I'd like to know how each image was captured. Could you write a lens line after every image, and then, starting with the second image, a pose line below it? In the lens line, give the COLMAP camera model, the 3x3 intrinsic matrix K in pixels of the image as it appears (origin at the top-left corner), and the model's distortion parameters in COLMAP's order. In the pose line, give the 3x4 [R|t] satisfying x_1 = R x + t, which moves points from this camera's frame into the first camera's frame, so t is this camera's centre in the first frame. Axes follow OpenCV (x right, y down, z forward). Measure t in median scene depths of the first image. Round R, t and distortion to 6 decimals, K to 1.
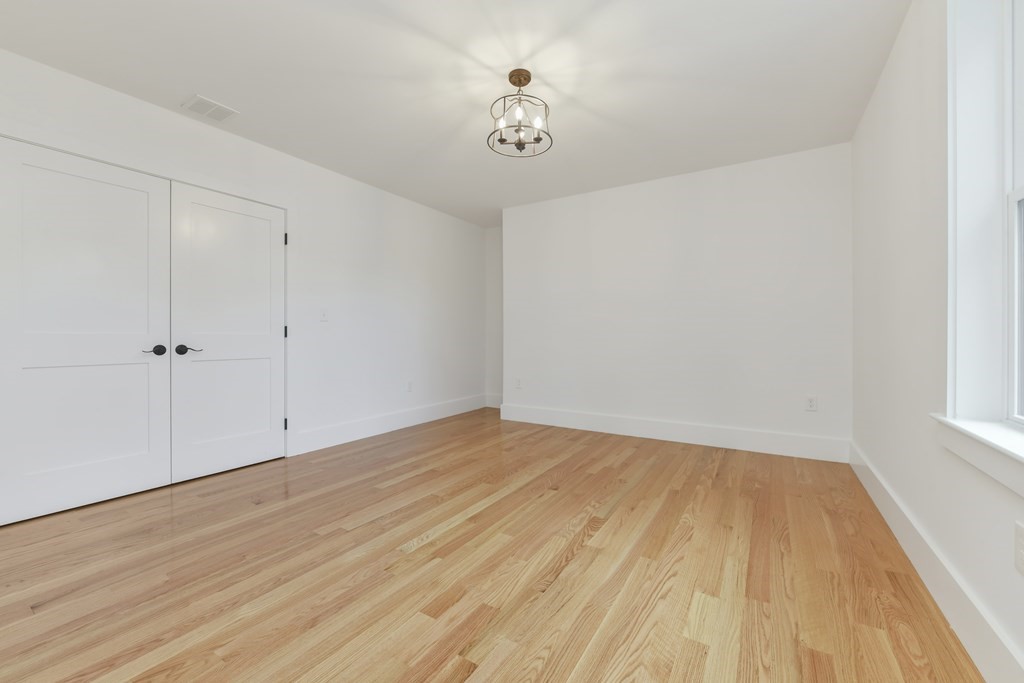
lens RADIAL K [[414.3, 0, 505.8], [0, 414.3, 333.6], [0, 0, 1]] dist [-0.004219, -0.000697]
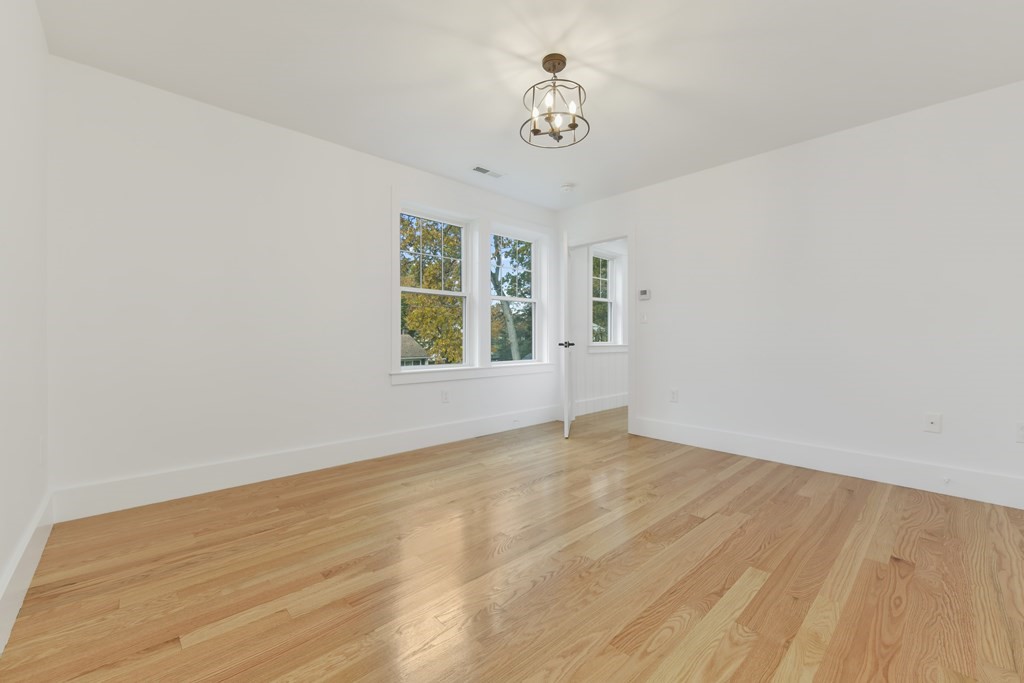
lens RADIAL K [[414.3, 0, 510.3], [0, 414.3, 338.2], [0, 0, 1]] dist [-0.004219, -0.000697]
pose [[-0.969795, 0.001726, 0.243916, -0.100007], [-0.000155, 0.999970, -0.007694, 0.013656], [-0.243922, -0.007499, -0.969766, 1.976295]]
